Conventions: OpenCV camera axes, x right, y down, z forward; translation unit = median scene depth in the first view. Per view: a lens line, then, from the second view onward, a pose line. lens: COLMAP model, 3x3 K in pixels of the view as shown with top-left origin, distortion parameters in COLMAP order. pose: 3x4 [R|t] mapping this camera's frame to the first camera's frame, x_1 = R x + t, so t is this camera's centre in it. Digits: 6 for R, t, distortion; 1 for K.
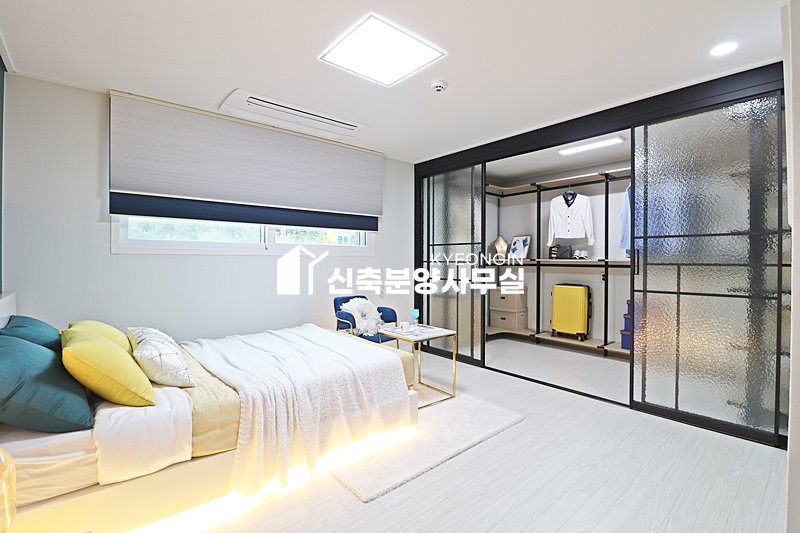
lens RADIAL K [[370.1, 0, 402.4], [0, 370.1, 261.6], [0, 0, 1]] dist [0.002112, -0.015416]
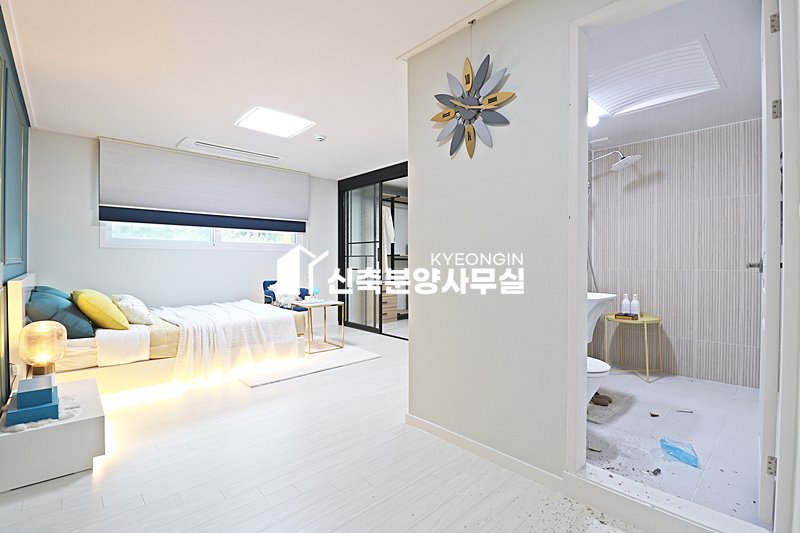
lens RADIAL K [[370.1, 0, 402.4], [0, 370.1, 261.6], [0, 0, 1]] dist [0.002112, -0.015416]
pose [[0.999151, 0.001469, 0.041161, 0.381056], [-0.001380, 0.999997, -0.002210, 0.039321], [-0.041164, 0.002151, 0.999150, -0.553461]]
